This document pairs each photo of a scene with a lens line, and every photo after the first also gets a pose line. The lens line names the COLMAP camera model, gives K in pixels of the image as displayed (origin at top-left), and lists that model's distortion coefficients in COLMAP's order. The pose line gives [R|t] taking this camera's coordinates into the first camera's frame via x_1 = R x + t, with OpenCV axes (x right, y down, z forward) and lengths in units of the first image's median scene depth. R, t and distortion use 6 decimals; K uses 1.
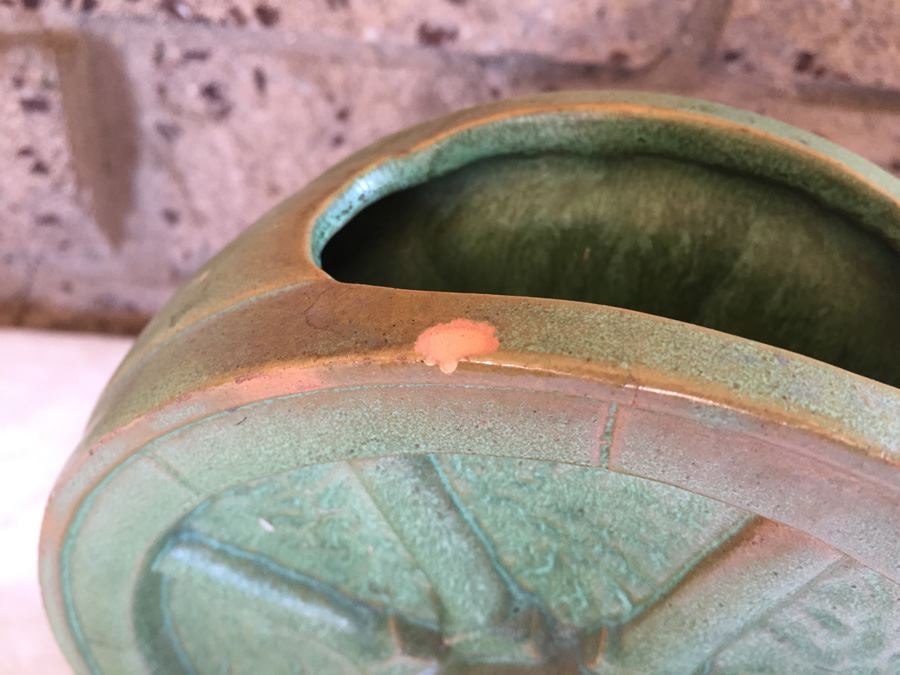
lens RADIAL K [[848.7, 0, 444.5], [0, 848.7, 340.9], [0, 0, 1]] dist [0.020132, 0.000000]
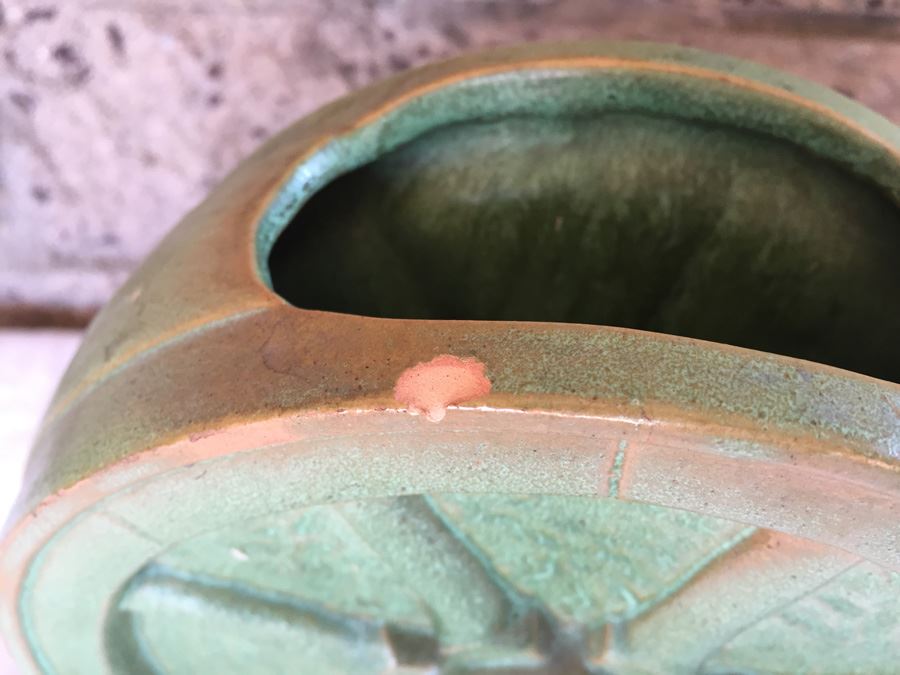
lens RADIAL K [[868.6, 0, 454.9], [0, 868.6, 362.5], [0, 0, 1]] dist [0.007398, 0.000000]
pose [[0.993791, -0.093559, 0.060219, -0.016629], [0.086494, 0.990071, 0.110804, -0.083632], [-0.069988, -0.104907, 0.992016, 0.079675]]
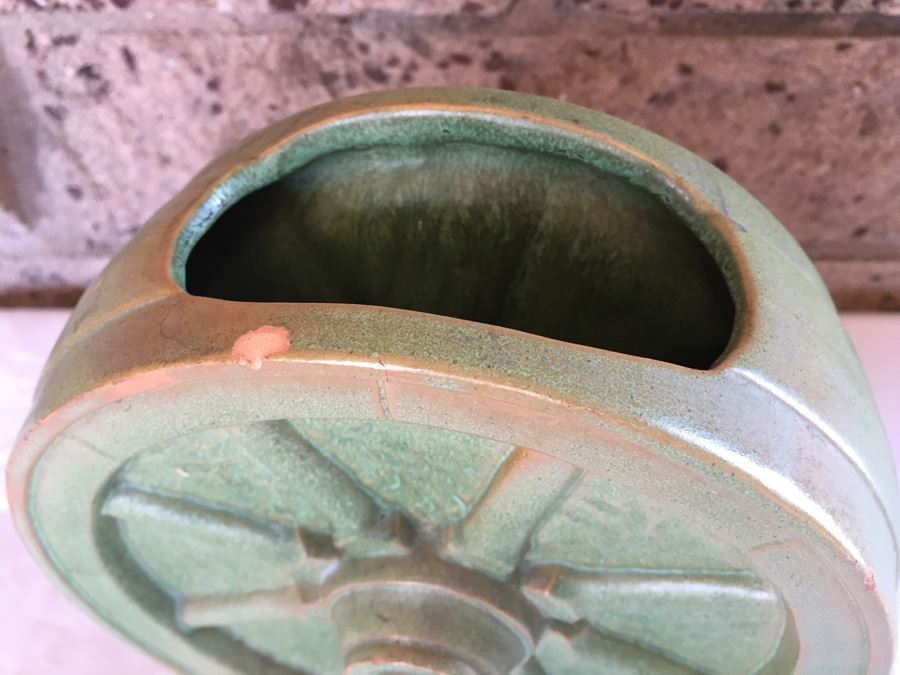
lens RADIAL K [[798.5, 0, 420.7], [0, 798.5, 364.0], [0, 0, 1]] dist [0.085025, -0.155797]
pose [[0.994595, -0.103612, -0.006730, 0.190231], [0.103507, 0.984306, 0.142930, -0.087630], [-0.008185, -0.142854, 0.989710, -0.188458]]
